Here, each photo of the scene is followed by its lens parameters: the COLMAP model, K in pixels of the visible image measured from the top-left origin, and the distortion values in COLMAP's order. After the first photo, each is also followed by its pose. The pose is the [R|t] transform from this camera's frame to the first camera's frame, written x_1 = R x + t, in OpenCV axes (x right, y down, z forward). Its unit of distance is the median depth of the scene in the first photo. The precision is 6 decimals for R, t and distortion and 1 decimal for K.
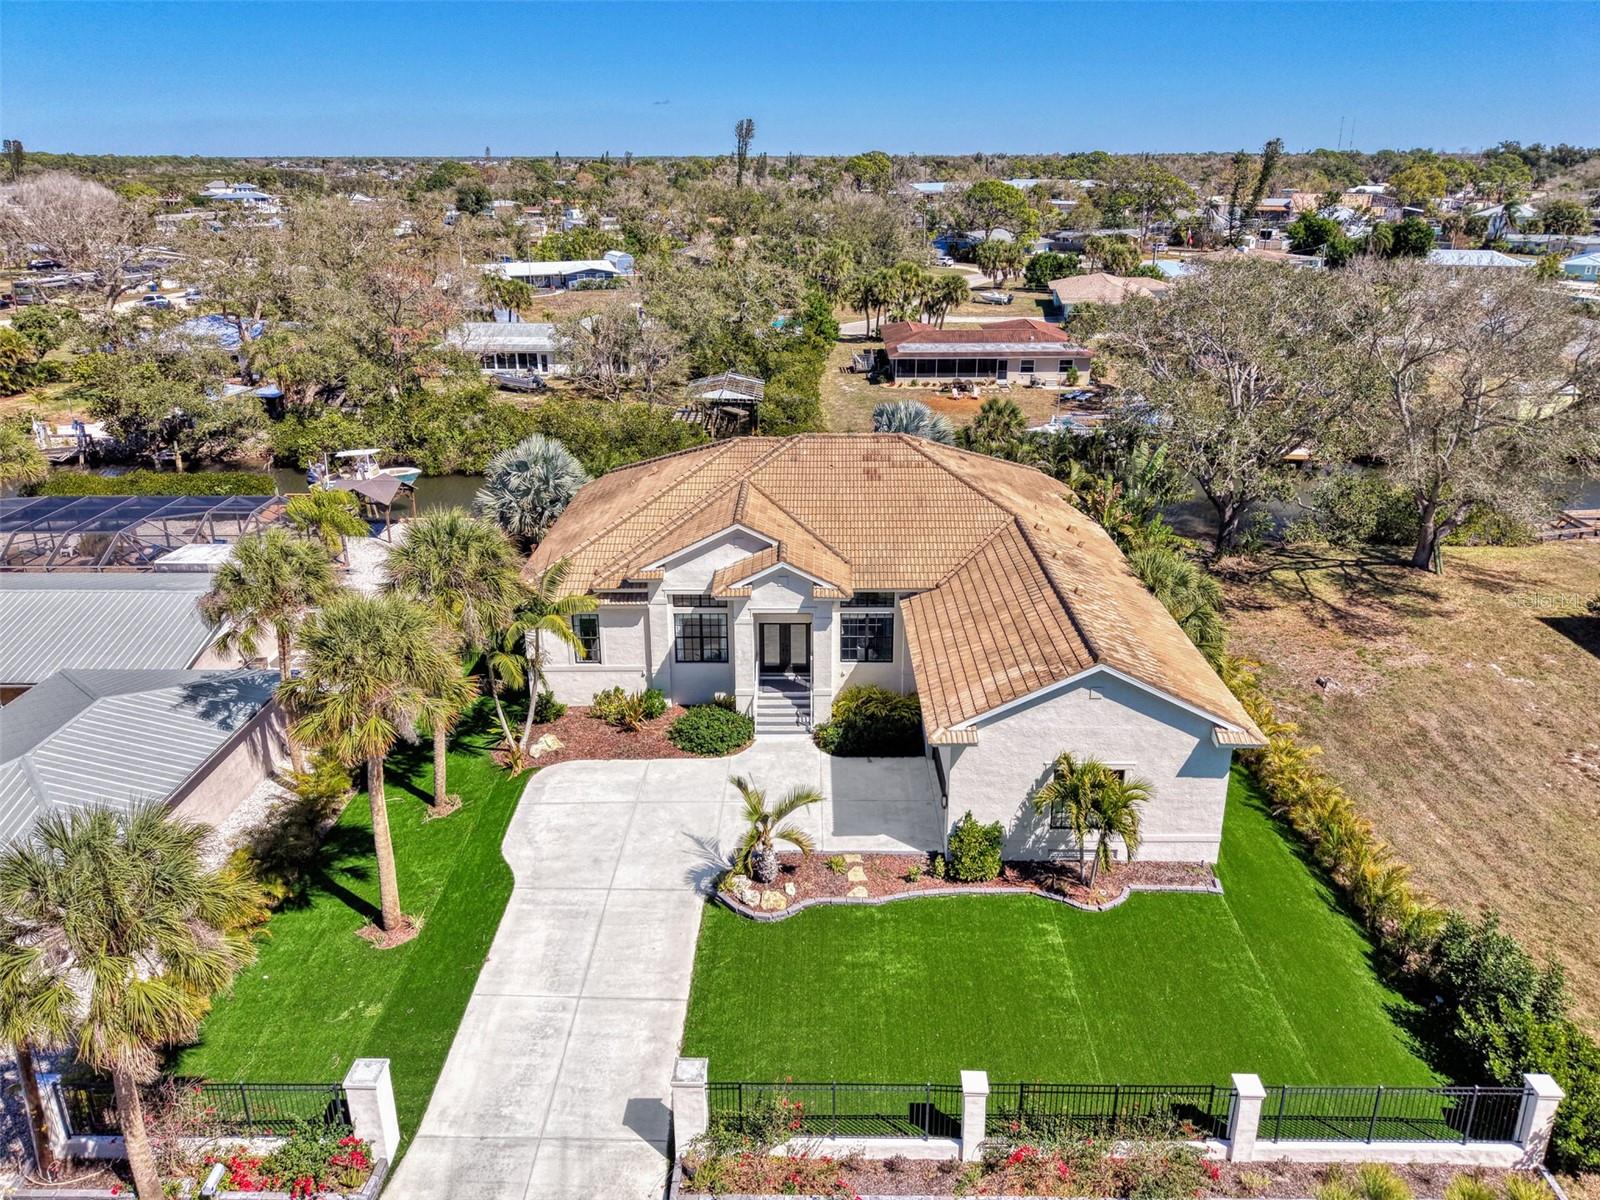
lens RADIAL K [[1096.3, 0, 794.4], [0, 1096.3, 546.4], [0, 0, 1]] dist [0.007183, -0.002801]
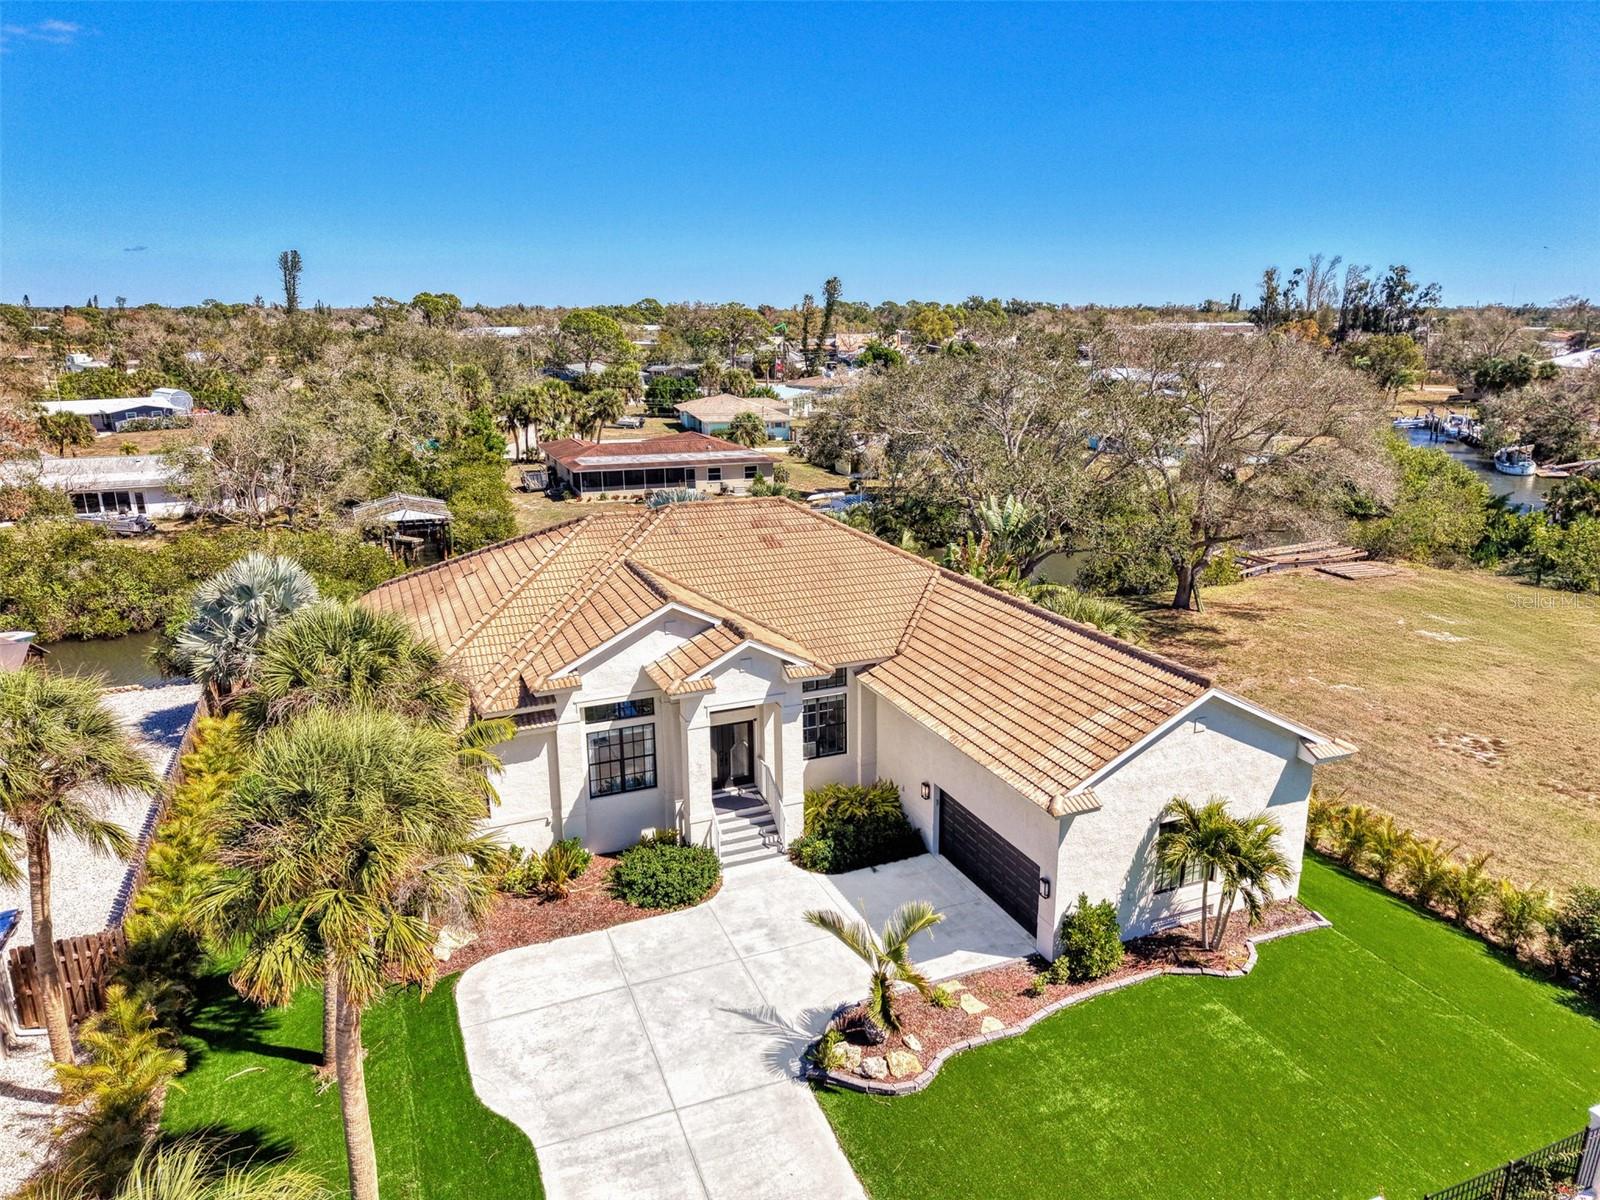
lens RADIAL K [[1096.5, 0, 808.0], [0, 1096.5, 604.7], [0, 0, 1]] dist [0.004439, -0.007759]
pose [[0.916255, -0.103245, 0.387062, -0.258130], [0.133816, 0.989598, -0.052804, 0.034330], [-0.377584, 0.100177, 0.920540, 0.235168]]
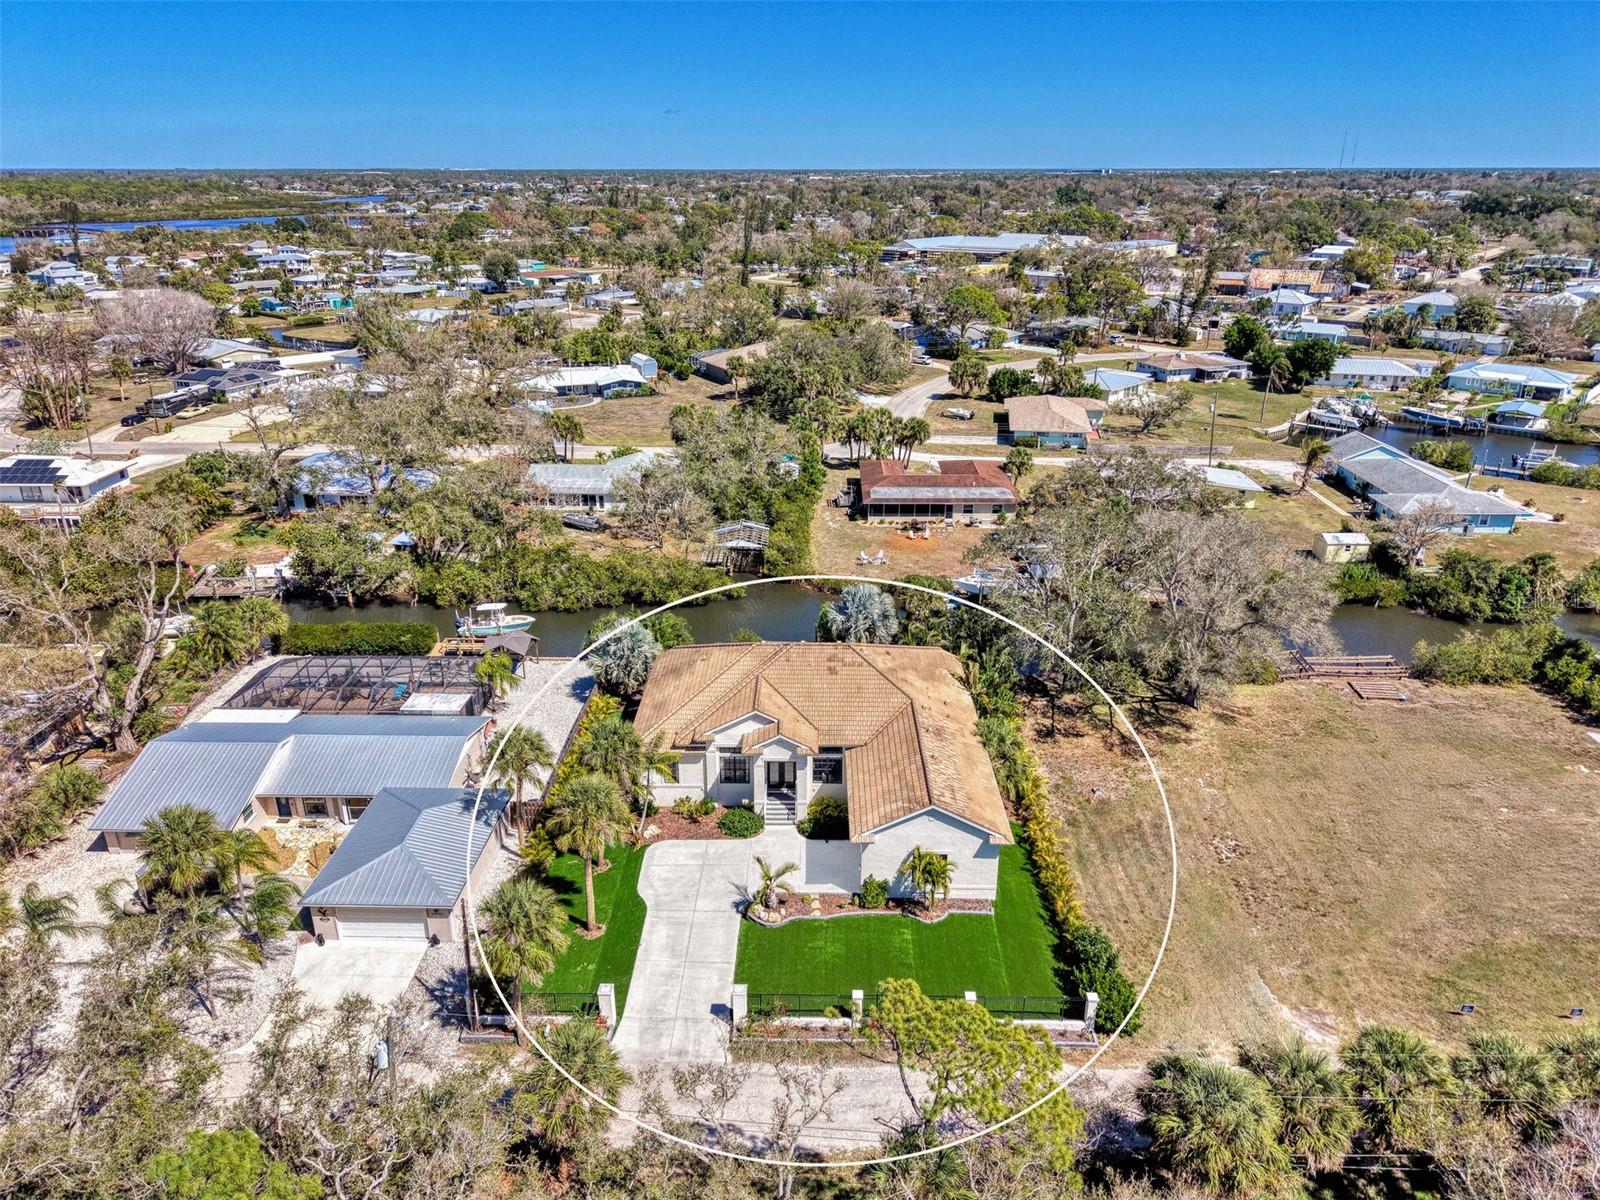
lens RADIAL K [[1082.3, 0, 806.0], [0, 1082.3, 593.3], [0, 0, 1]] dist [0.037439, -0.047381]
pose [[0.999894, 0.009226, 0.011280, 0.008724], [-0.009607, 0.999368, 0.034236, -0.272695], [-0.010957, -0.034340, 0.999350, -0.780307]]
